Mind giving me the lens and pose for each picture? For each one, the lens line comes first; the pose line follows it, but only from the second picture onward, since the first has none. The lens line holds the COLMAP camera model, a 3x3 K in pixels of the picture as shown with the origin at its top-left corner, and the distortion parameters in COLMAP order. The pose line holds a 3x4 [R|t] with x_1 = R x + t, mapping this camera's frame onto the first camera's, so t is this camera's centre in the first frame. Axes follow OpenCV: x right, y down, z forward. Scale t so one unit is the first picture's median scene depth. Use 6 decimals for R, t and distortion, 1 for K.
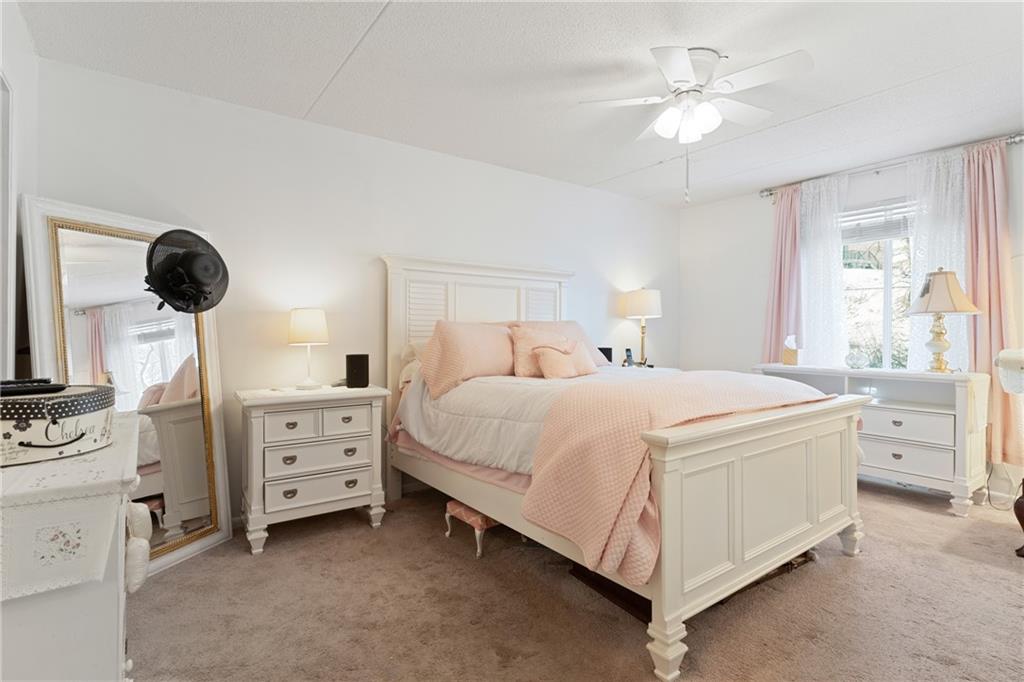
lens RADIAL K [[488.6, 0, 515.8], [0, 488.6, 335.0], [0, 0, 1]] dist [0.002545, -0.000125]
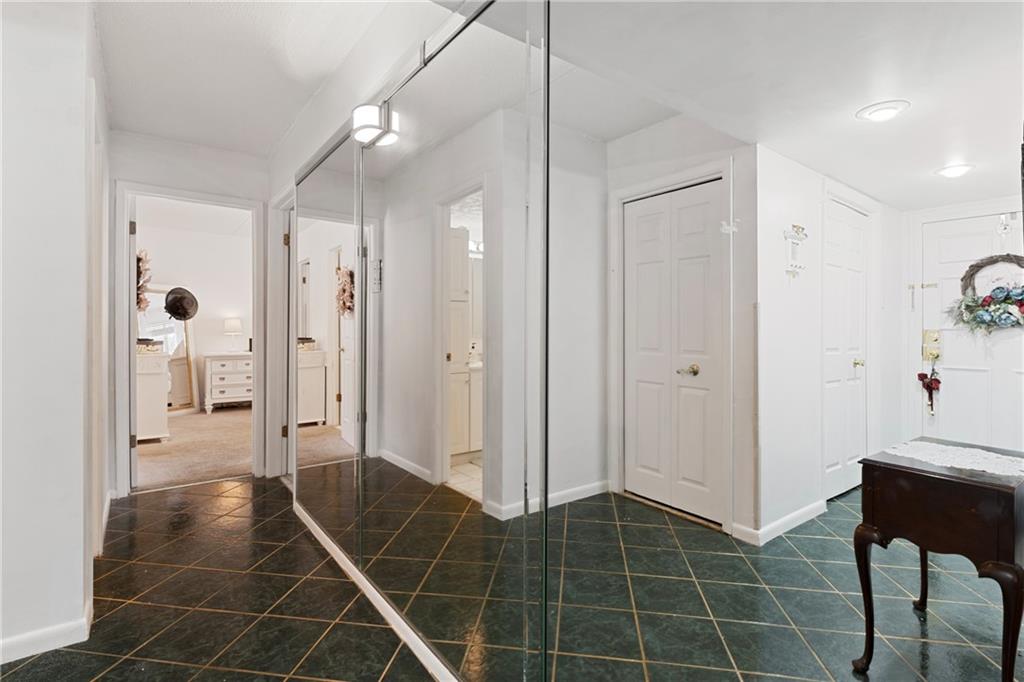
lens RADIAL K [[488.6, 0, 507.6], [0, 488.6, 338.9], [0, 0, 1]] dist [0.002545, -0.000125]
pose [[0.999996, -0.002481, 0.001440, 1.009389], [0.002472, 0.999980, 0.005884, 0.039046], [-0.001454, -0.005881, 0.999982, -1.525787]]
